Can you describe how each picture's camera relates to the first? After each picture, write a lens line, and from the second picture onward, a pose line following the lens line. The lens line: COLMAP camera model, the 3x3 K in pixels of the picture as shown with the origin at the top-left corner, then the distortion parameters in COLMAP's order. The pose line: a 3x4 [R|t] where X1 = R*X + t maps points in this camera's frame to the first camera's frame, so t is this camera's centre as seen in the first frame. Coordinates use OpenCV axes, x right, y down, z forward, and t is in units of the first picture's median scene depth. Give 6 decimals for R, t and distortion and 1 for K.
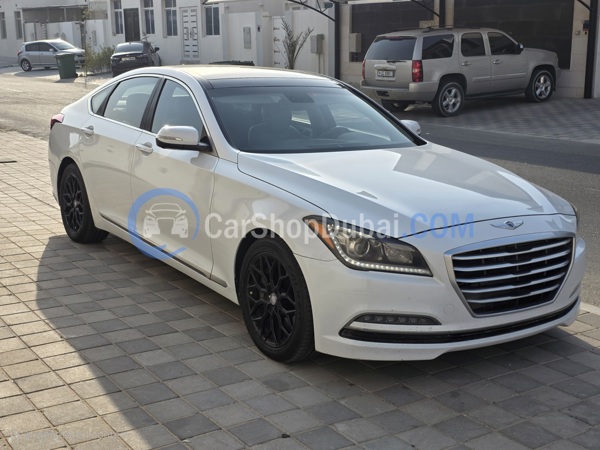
lens RADIAL K [[813.3, 0, 294.7], [0, 813.3, 221.4], [0, 0, 1]] dist [0.042785, 0.000000]
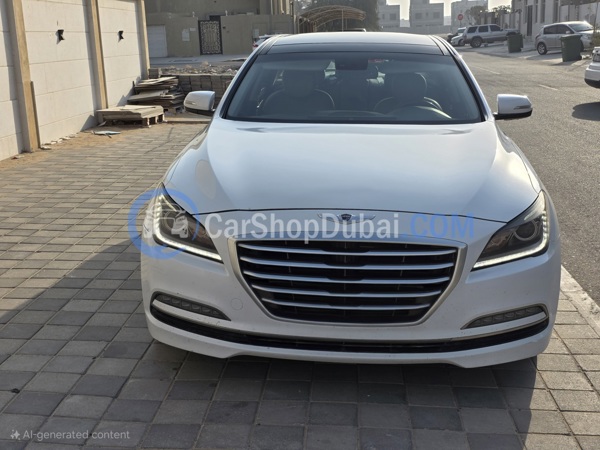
lens RADIAL K [[813.3, 0, 296.4], [0, 813.3, 229.3], [0, 0, 1]] dist [0.042785, 0.000000]
pose [[0.785227, 0.124238, -0.606616, 0.688752], [-0.108436, 0.992116, 0.062826, -0.028237], [0.609639, 0.016446, 0.792508, 0.333217]]
